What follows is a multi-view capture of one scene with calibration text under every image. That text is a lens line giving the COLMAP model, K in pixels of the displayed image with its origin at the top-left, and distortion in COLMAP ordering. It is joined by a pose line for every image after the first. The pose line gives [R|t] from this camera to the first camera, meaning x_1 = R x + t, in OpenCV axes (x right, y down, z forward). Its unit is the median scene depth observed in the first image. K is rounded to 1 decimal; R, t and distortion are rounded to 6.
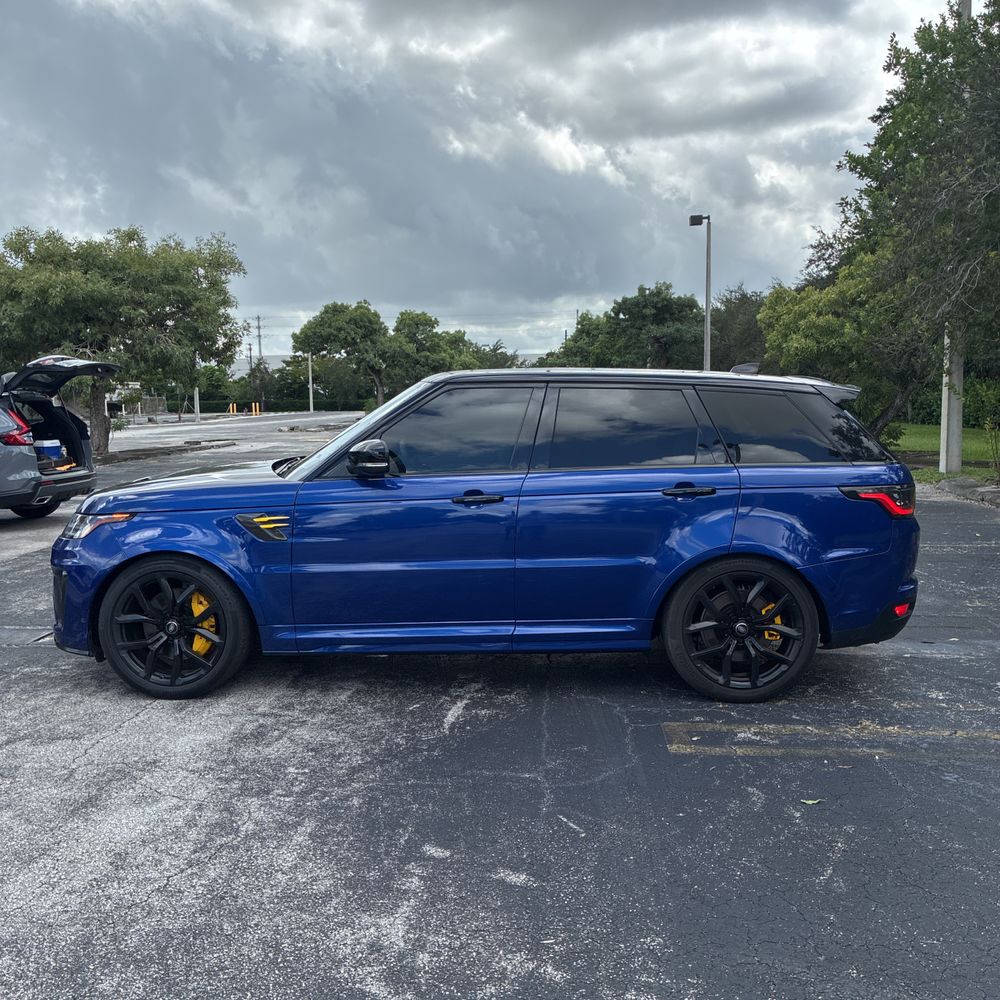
lens RADIAL K [[1013.3, 0, 502.6], [0, 1013.3, 501.4], [0, 0, 1]] dist [0.015822, 0.000000]
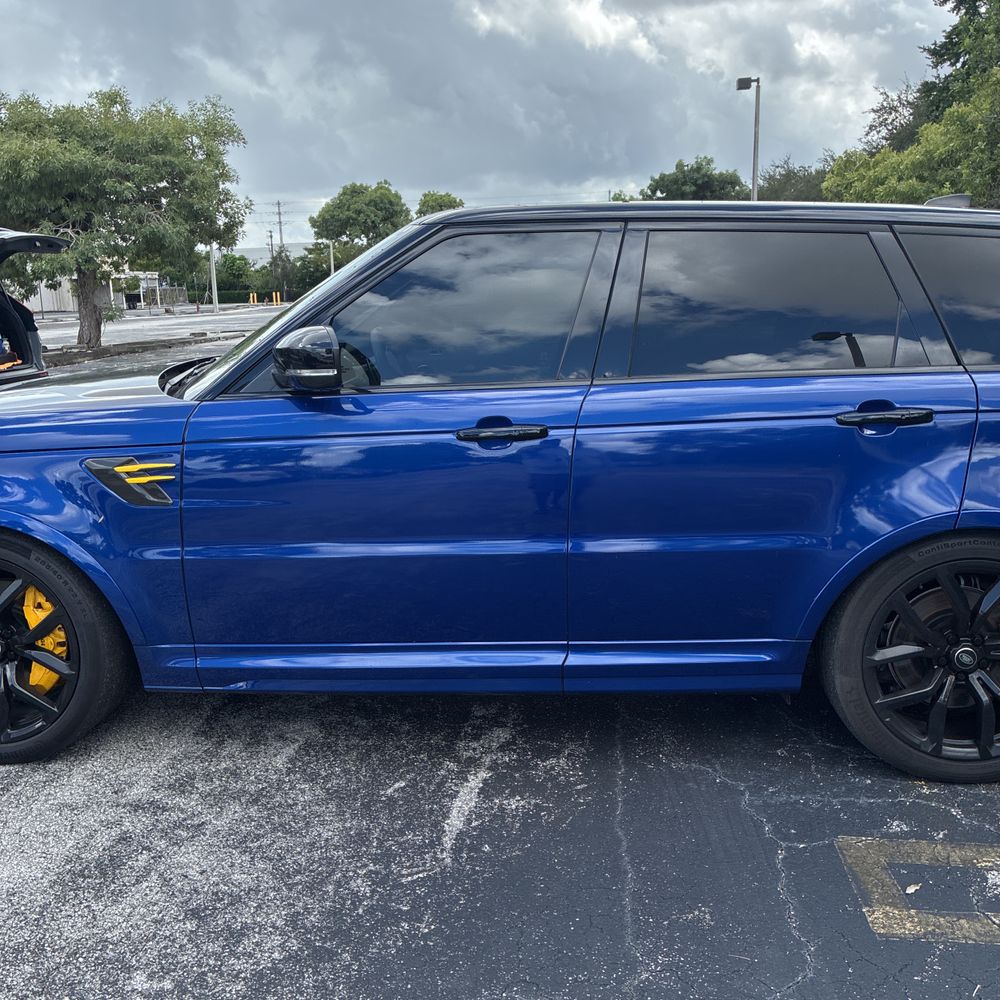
lens RADIAL K [[1013.3, 0, 498.9], [0, 1013.3, 491.5], [0, 0, 1]] dist [0.015822, 0.000000]
pose [[0.999522, -0.001877, -0.030873, -0.008432], [0.004887, 0.995206, 0.097683, -0.022983], [0.030541, -0.097787, 0.994739, 0.406093]]
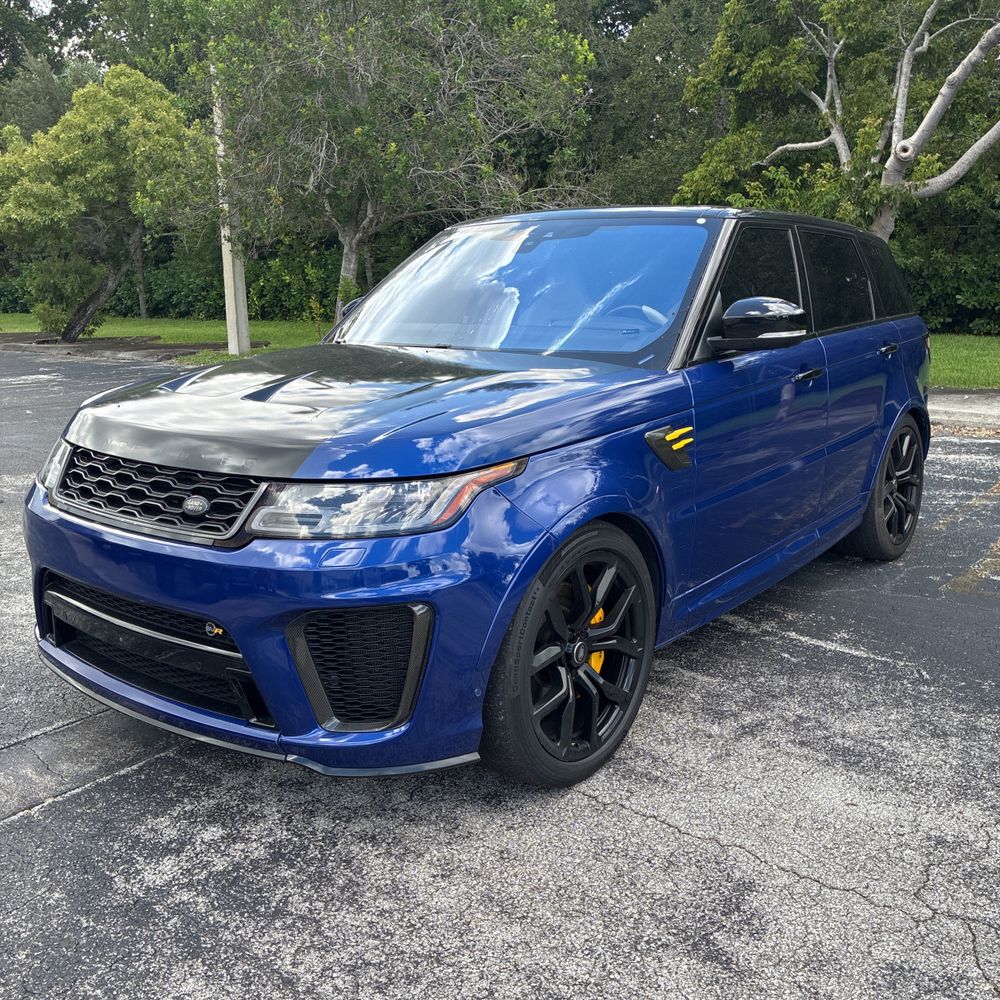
lens RADIAL K [[1013.3, 0, 485.8], [0, 1013.3, 498.4], [0, 0, 1]] dist [0.015822, 0.000000]
pose [[0.585933, -0.171043, 0.792103, -0.748103], [0.090134, 0.985162, 0.146056, -0.041706], [-0.805331, -0.014183, 0.592655, 0.688225]]
